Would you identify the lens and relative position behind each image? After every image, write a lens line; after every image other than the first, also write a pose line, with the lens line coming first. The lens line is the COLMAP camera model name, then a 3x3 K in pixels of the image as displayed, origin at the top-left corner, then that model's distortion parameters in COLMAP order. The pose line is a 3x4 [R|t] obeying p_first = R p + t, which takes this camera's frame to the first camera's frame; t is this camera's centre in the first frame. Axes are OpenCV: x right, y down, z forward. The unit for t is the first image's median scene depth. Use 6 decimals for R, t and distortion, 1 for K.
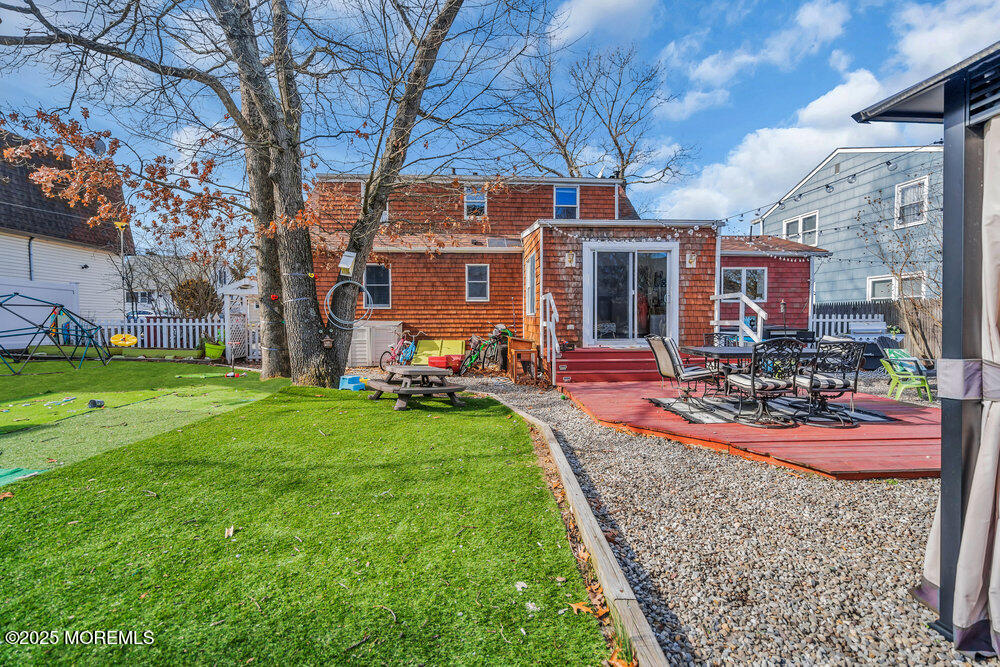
lens RADIAL K [[458.0, 0, 497.2], [0, 458.0, 332.0], [0, 0, 1]] dist [-0.001116, -0.000254]
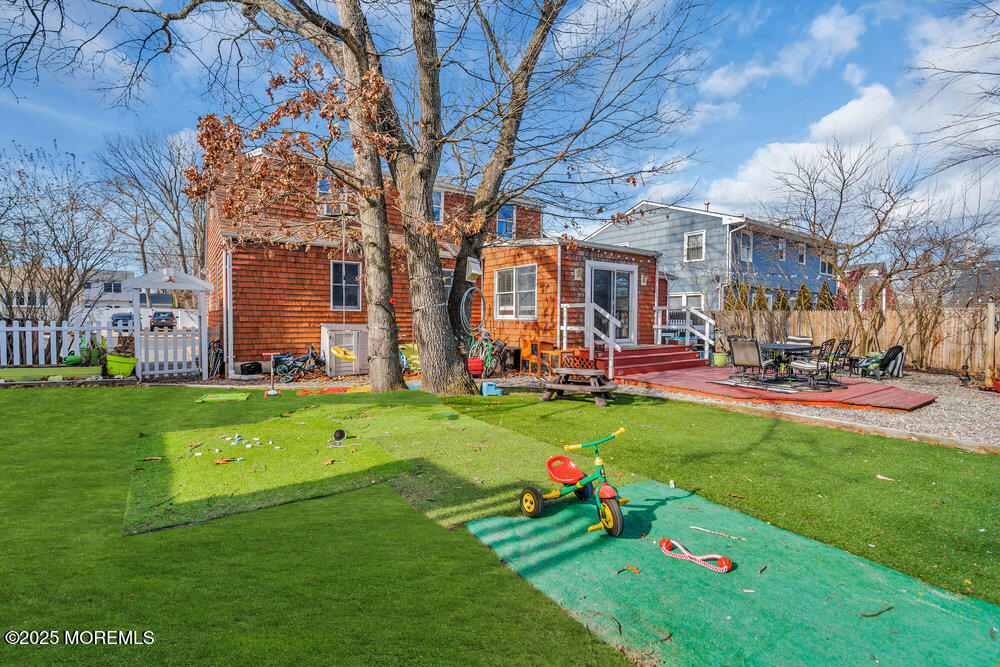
lens RADIAL K [[458.0, 0, 498.4], [0, 458.0, 329.9], [0, 0, 1]] dist [-0.001116, -0.000254]
pose [[0.842796, -0.005444, 0.538206, -0.646502], [0.007413, 0.999971, -0.001493, -0.012673], [-0.538182, 0.005248, 0.842812, 0.106363]]
